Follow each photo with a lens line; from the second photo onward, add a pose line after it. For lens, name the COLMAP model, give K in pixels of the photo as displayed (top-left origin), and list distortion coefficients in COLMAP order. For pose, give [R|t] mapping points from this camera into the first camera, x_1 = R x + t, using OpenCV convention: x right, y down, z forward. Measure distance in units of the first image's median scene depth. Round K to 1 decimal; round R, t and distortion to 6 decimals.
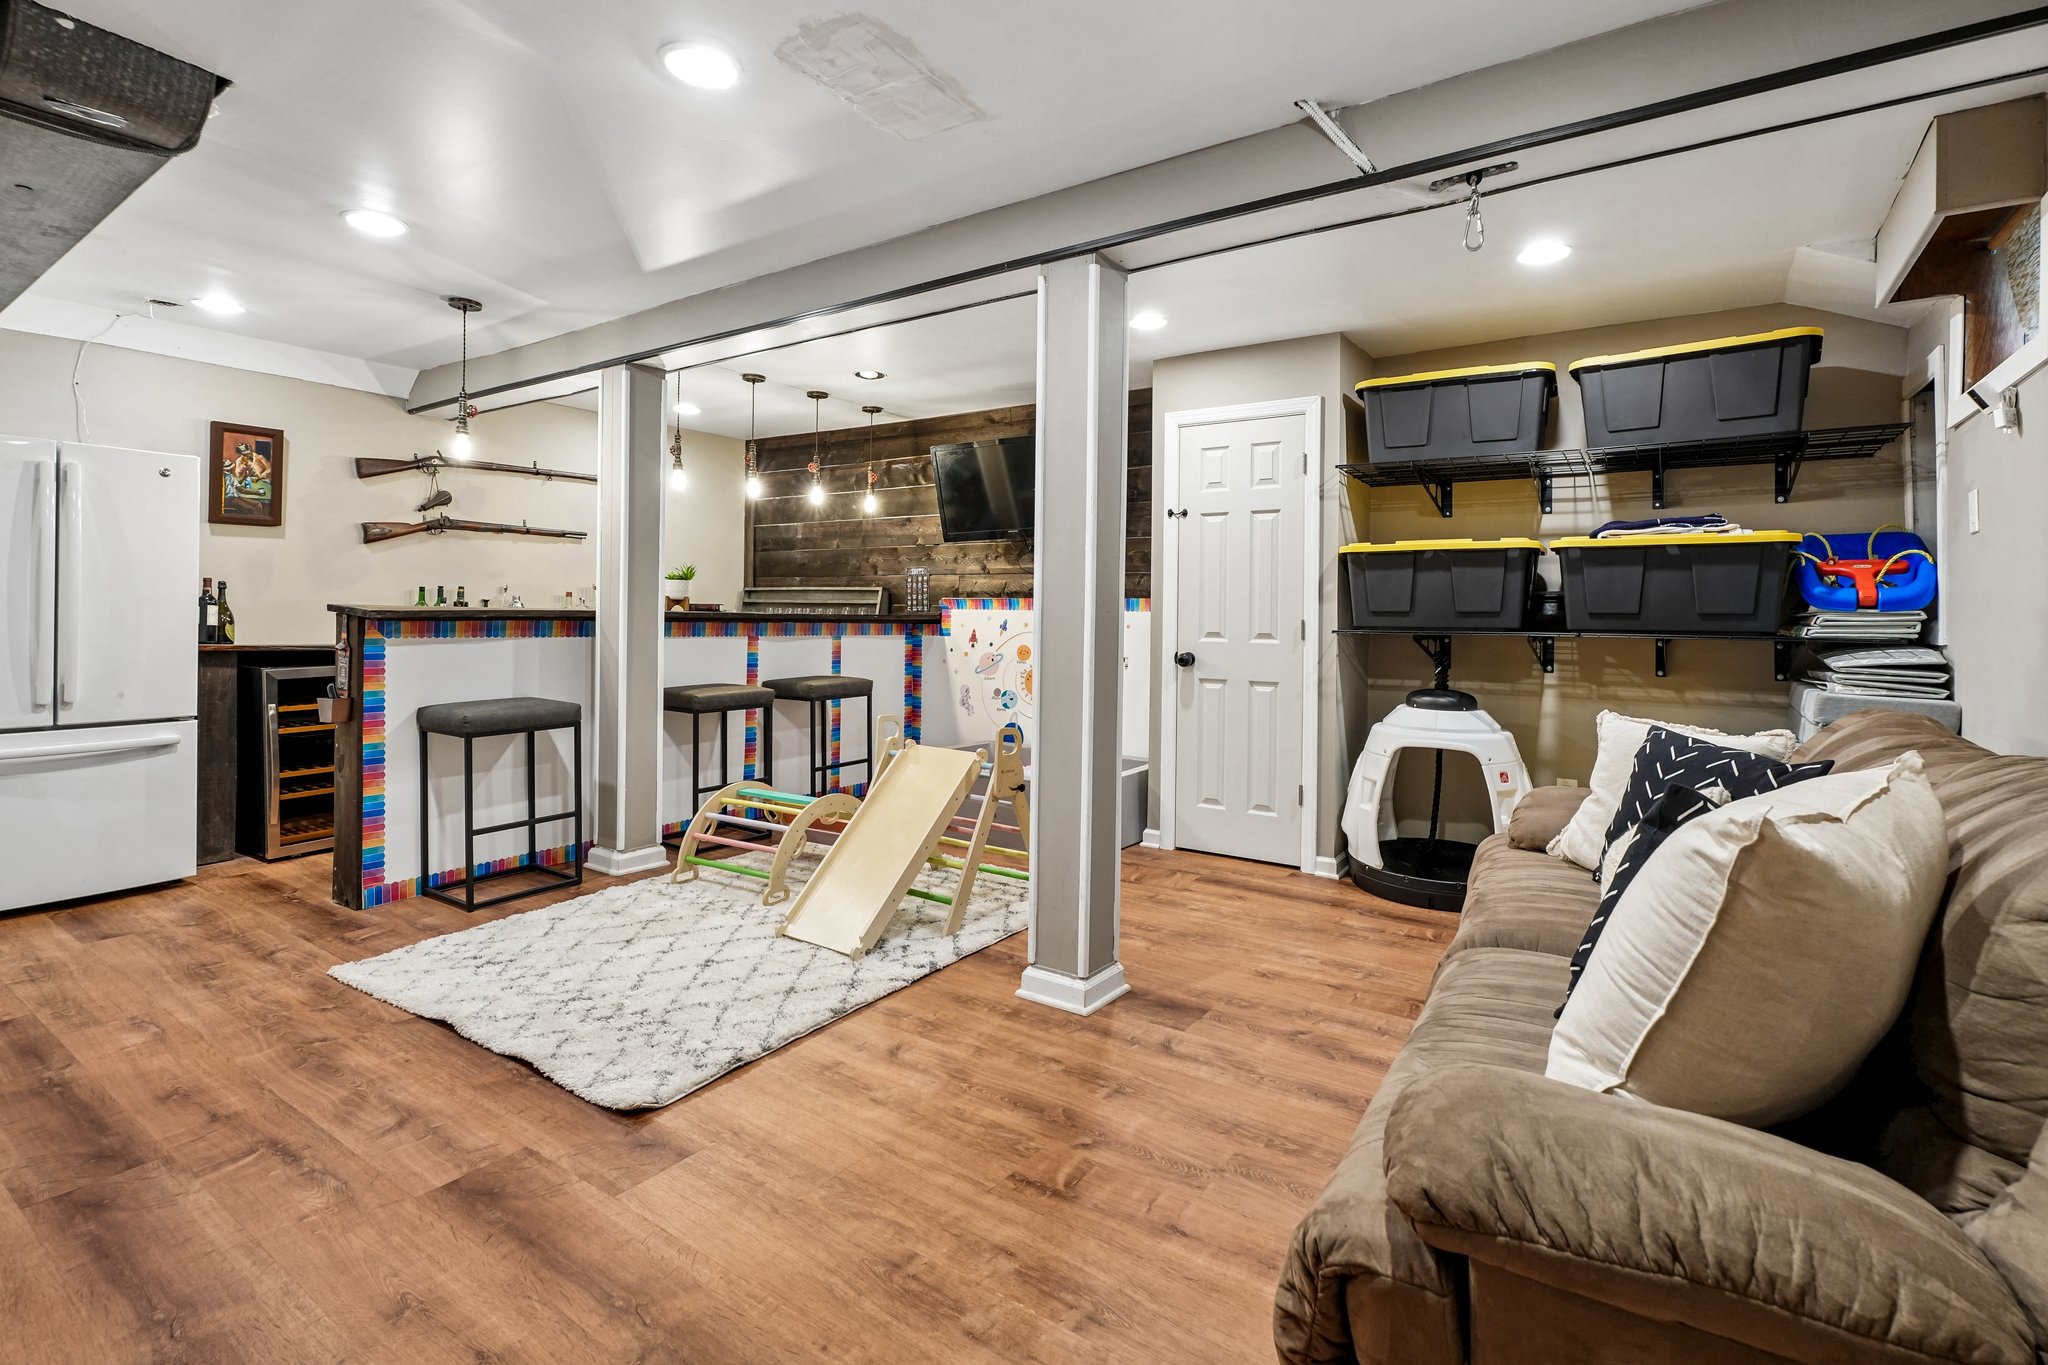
lens RADIAL K [[928.2, 0, 1023.6], [0, 928.2, 658.6], [0, 0, 1]] dist [0.000459, 0.000522]
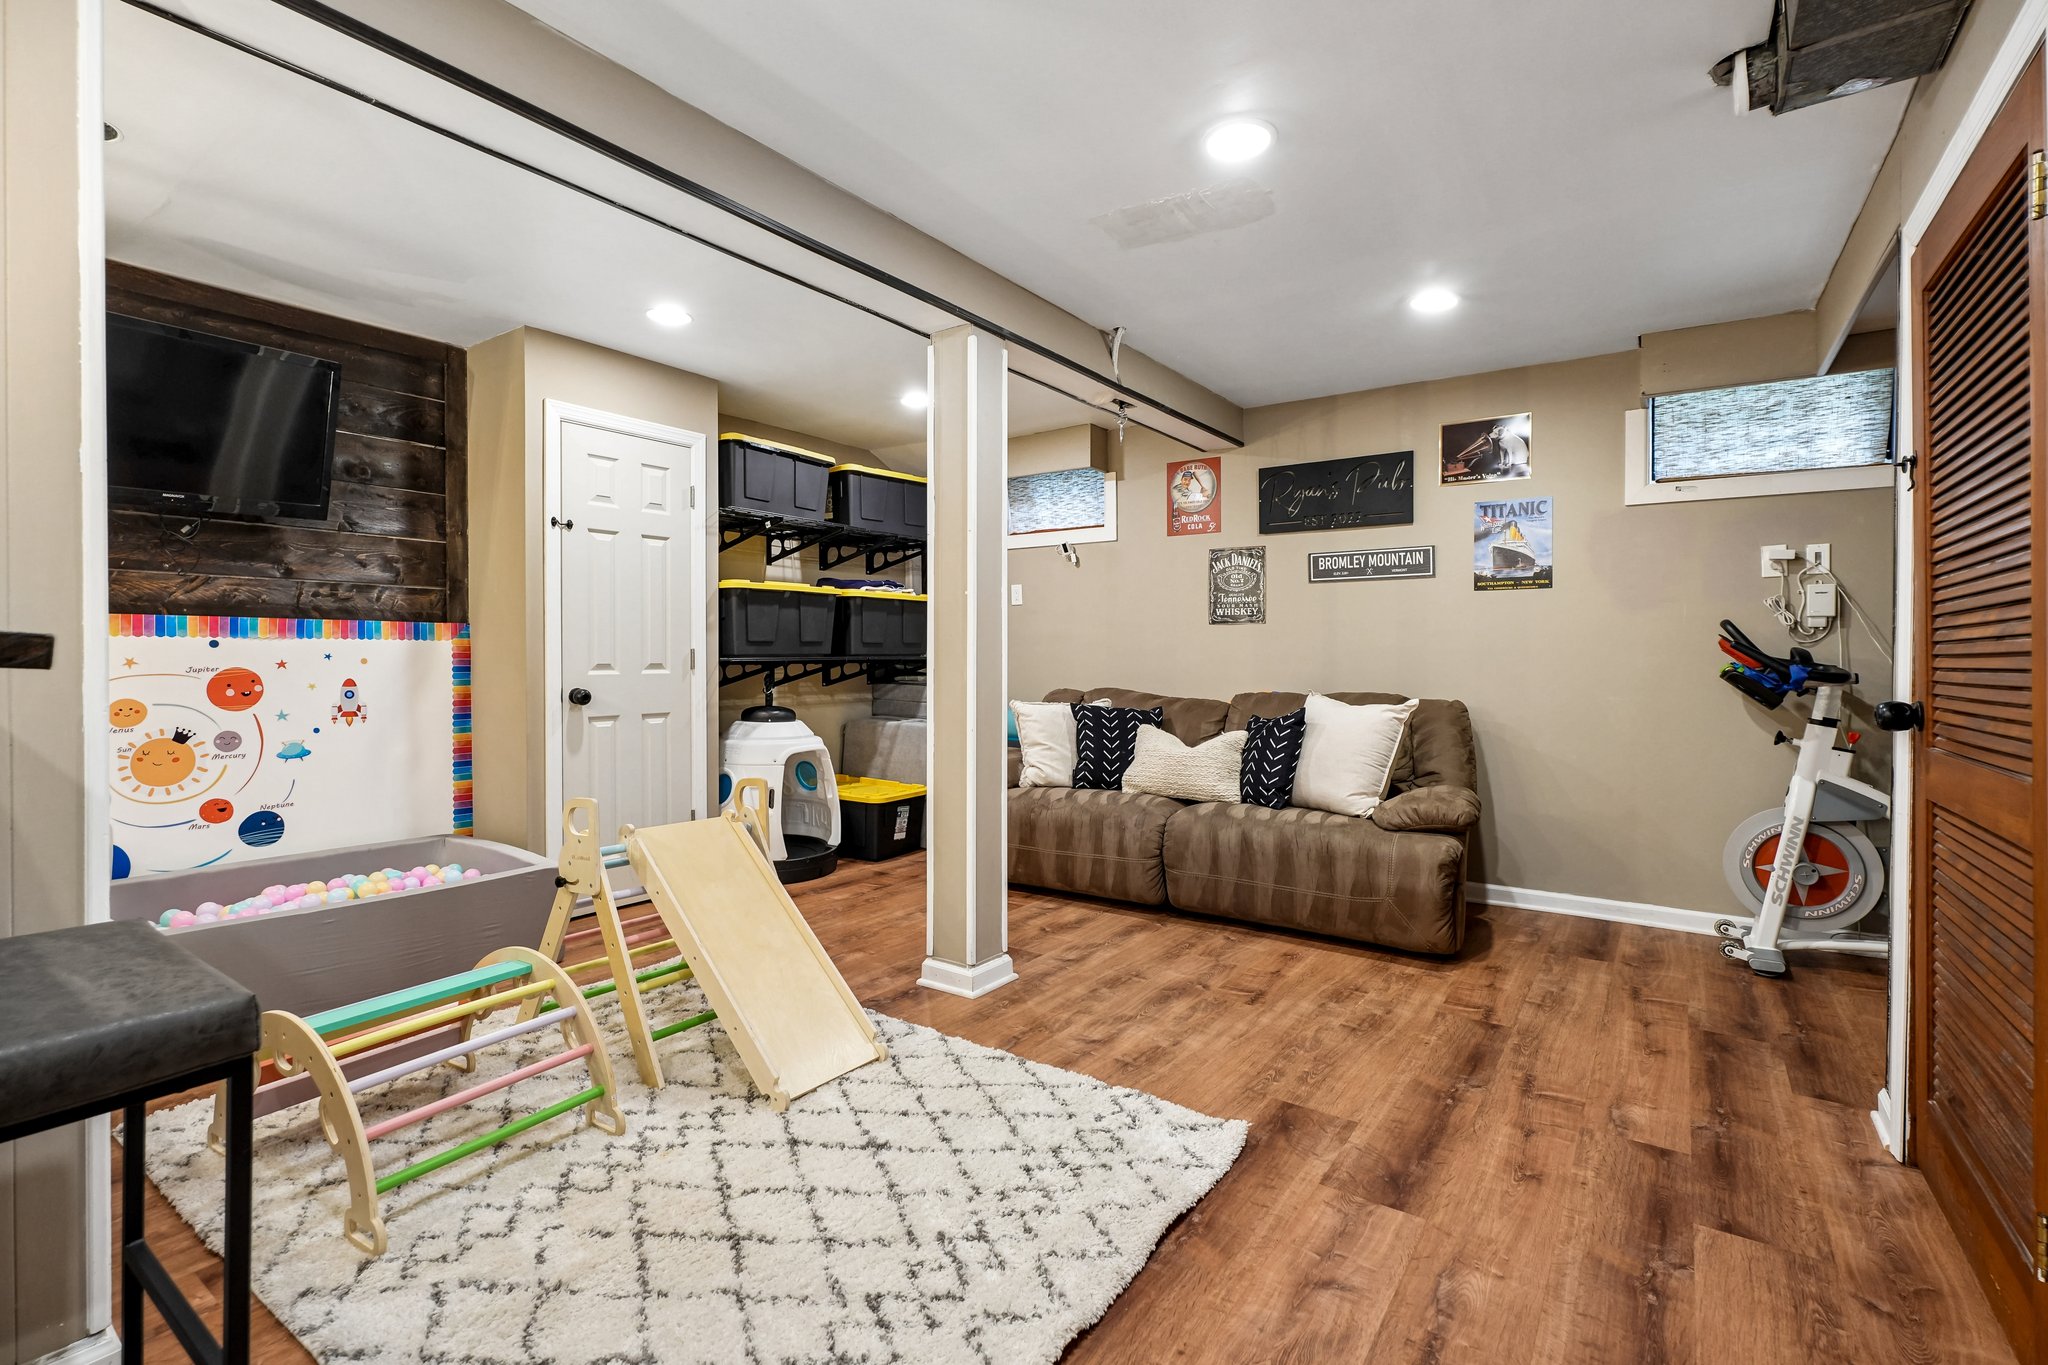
lens RADIAL K [[942.7, 0, 1024.0], [0, 942.7, 682.5], [0, 0, 1]] dist [-0.001177, 0.000284]
pose [[0.020093, -0.041123, 0.998952, -1.165942], [0.045374, 0.998162, 0.040178, -0.047723], [-0.998768, 0.044519, 0.021922, 0.971034]]
